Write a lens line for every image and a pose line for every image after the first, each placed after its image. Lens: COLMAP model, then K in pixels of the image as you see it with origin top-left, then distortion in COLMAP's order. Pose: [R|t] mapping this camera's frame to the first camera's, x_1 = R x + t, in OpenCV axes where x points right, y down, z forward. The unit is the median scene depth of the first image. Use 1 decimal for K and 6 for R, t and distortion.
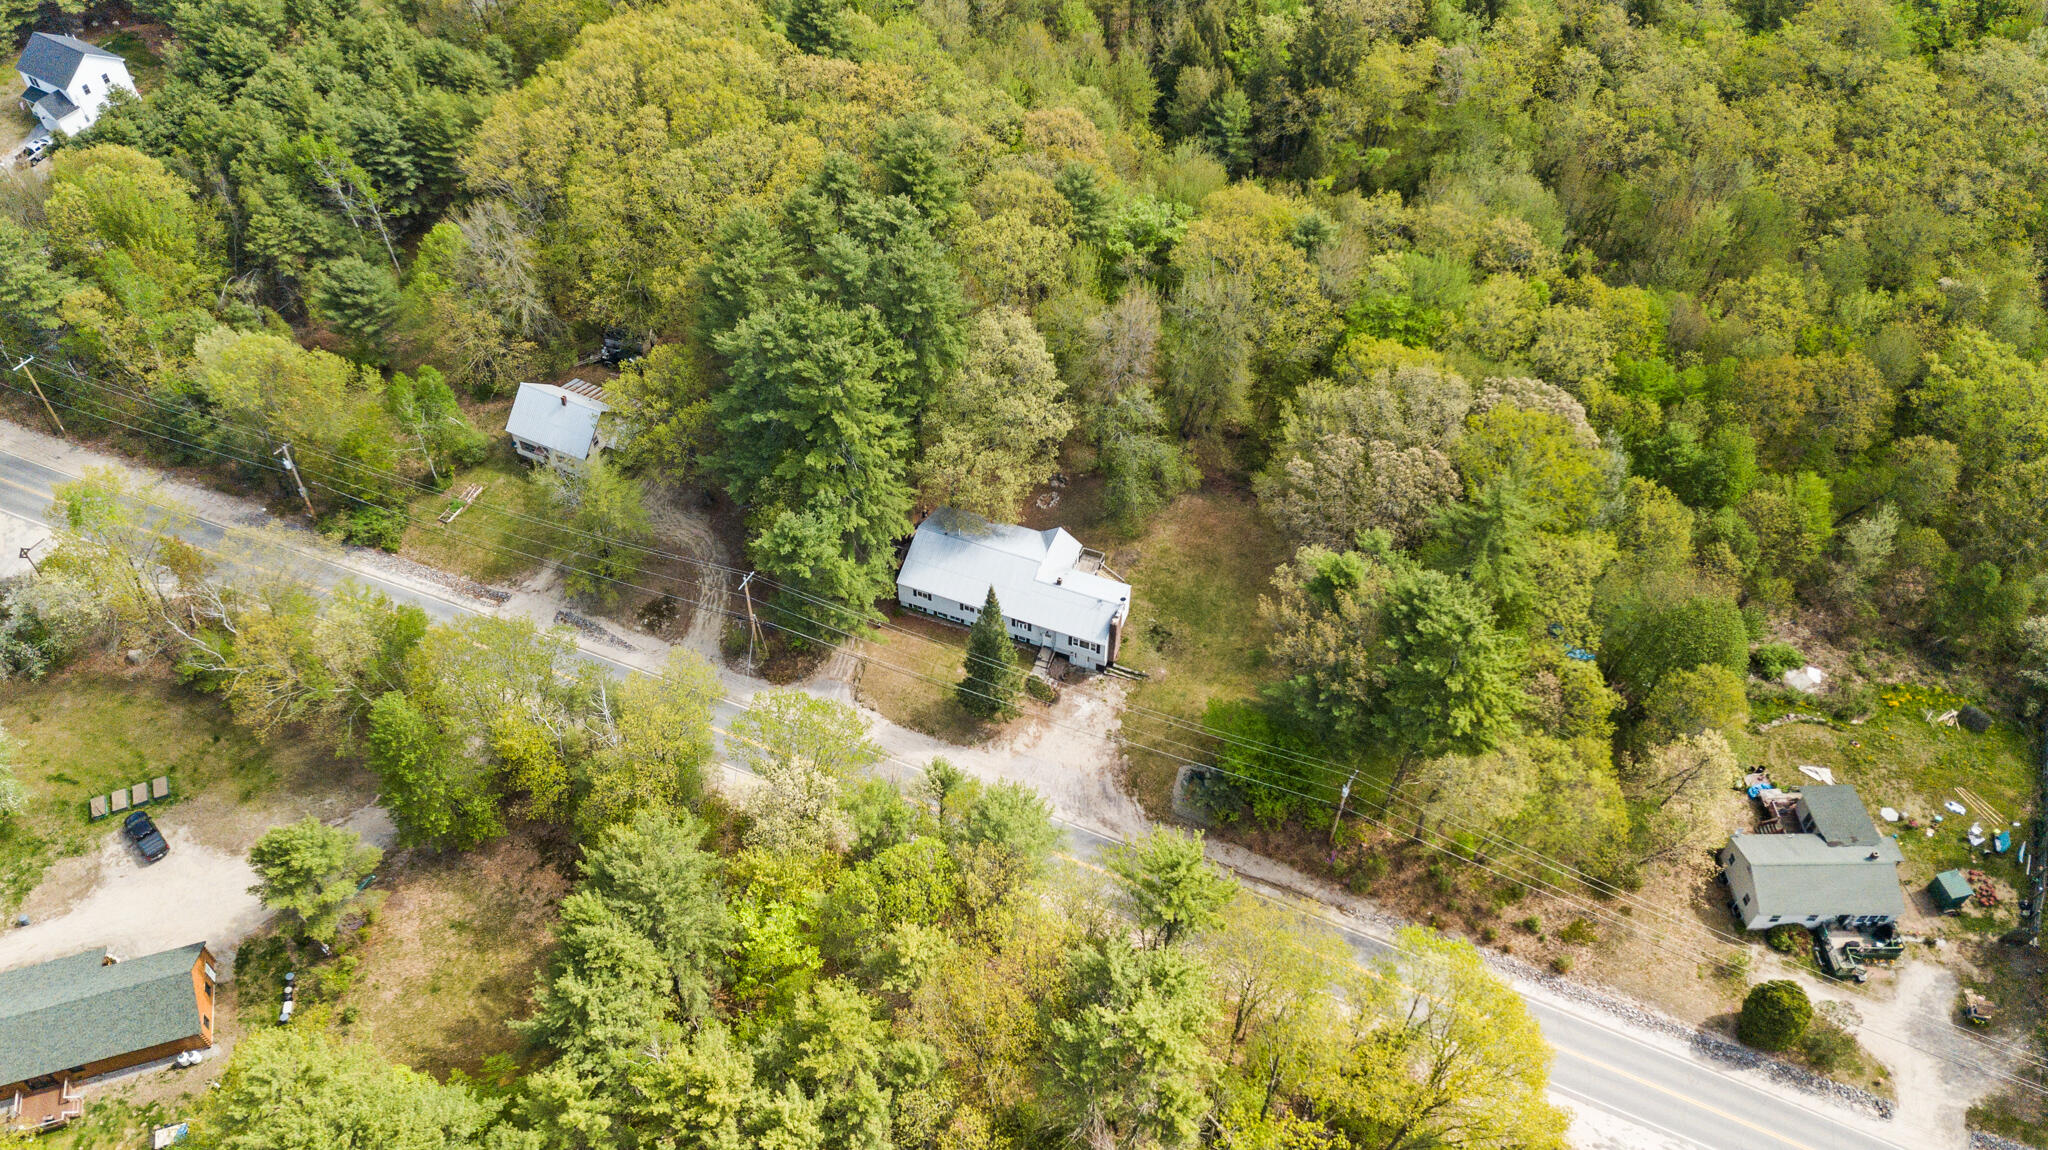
lens RADIAL K [[1581.8, 0, 1025.1], [0, 1581.8, 573.7], [0, 0, 1]] dist [-0.003743, -0.008492]
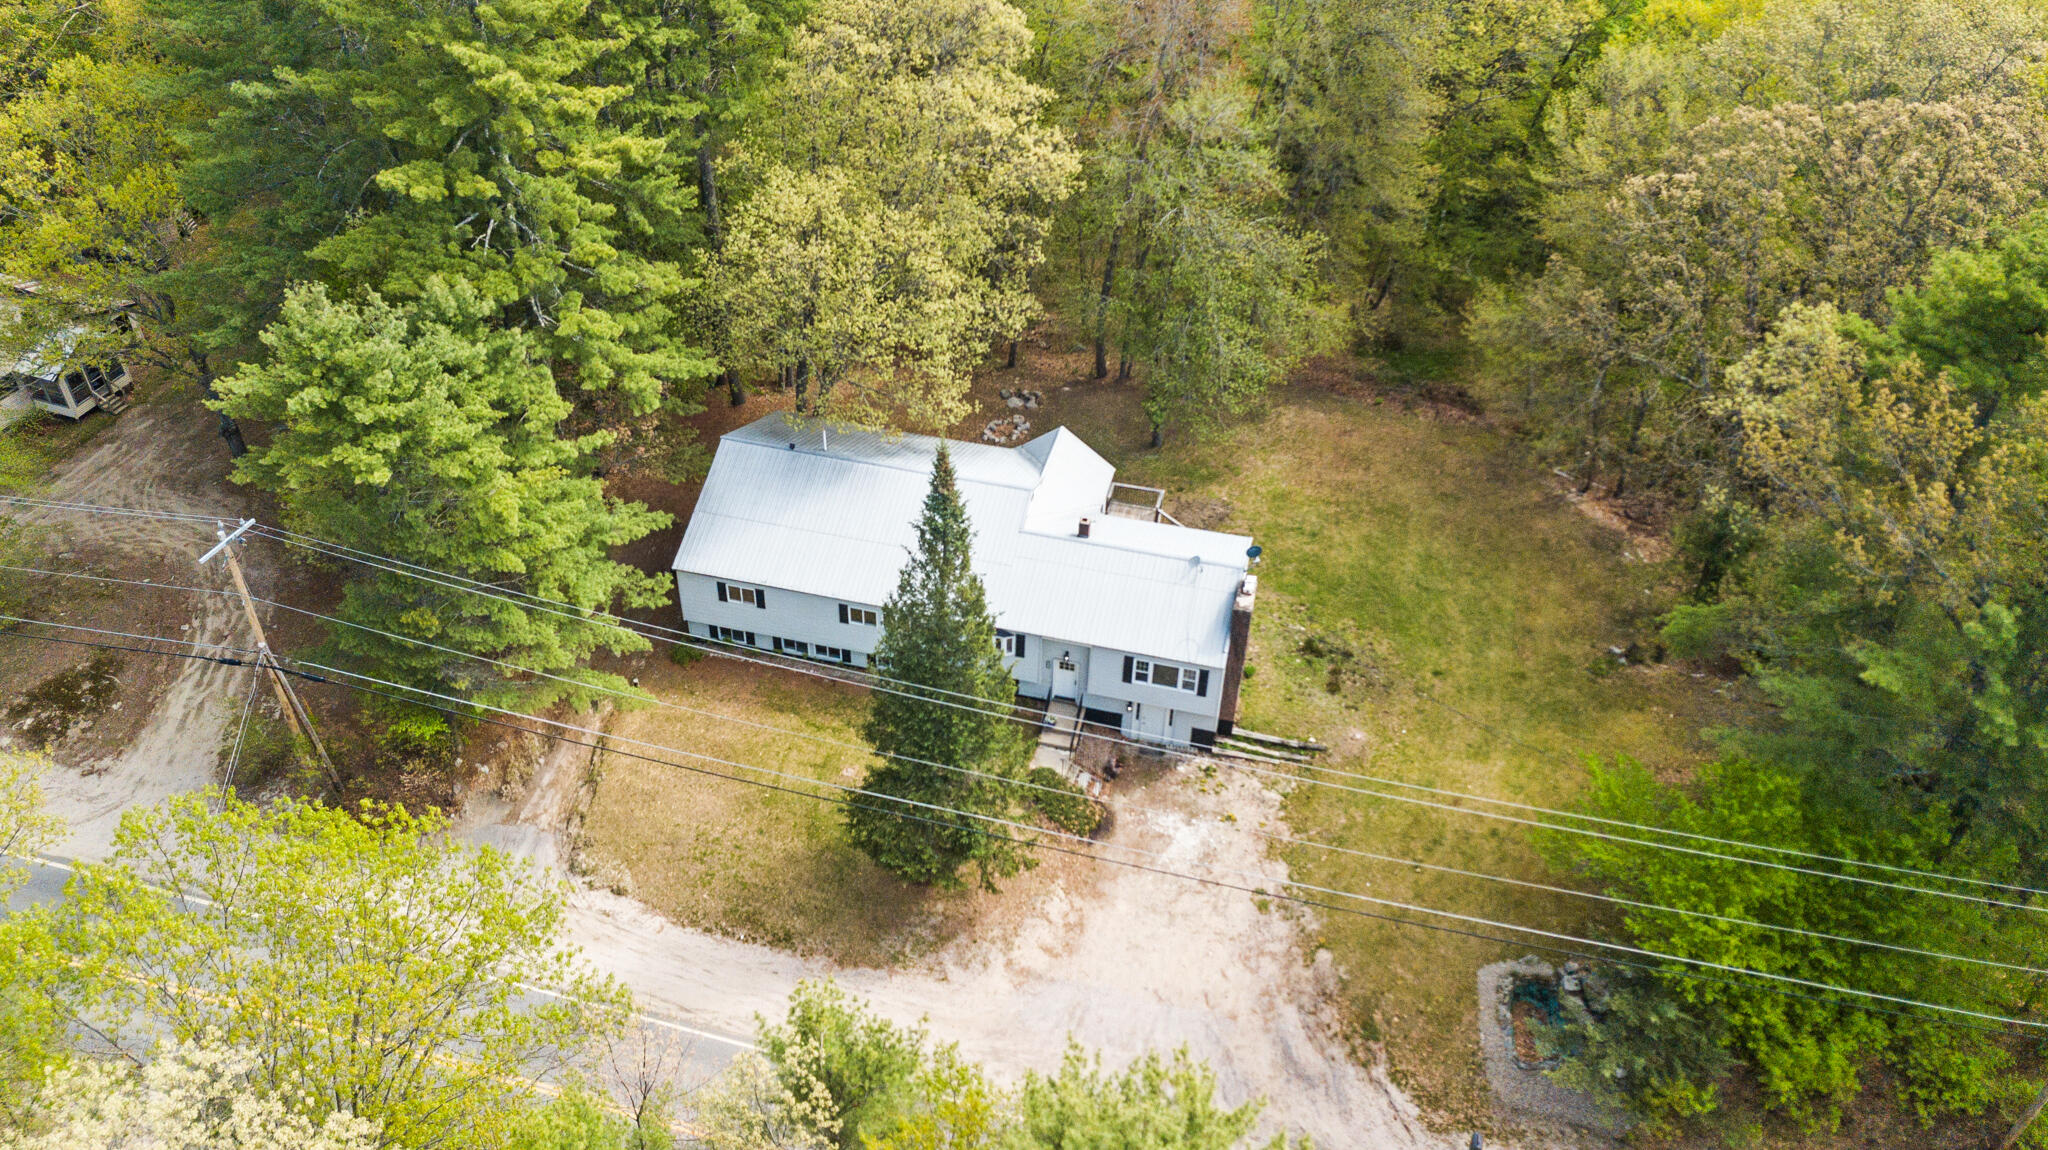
lens RADIAL K [[1581.8, 0, 1017.6], [0, 1581.8, 573.5], [0, 0, 1]] dist [-0.003743, -0.008492]
pose [[0.992630, -0.067697, 0.100515, -0.035896], [0.082899, 0.984314, -0.155733, 0.077071], [-0.088396, 0.162918, 0.982672, 0.611266]]
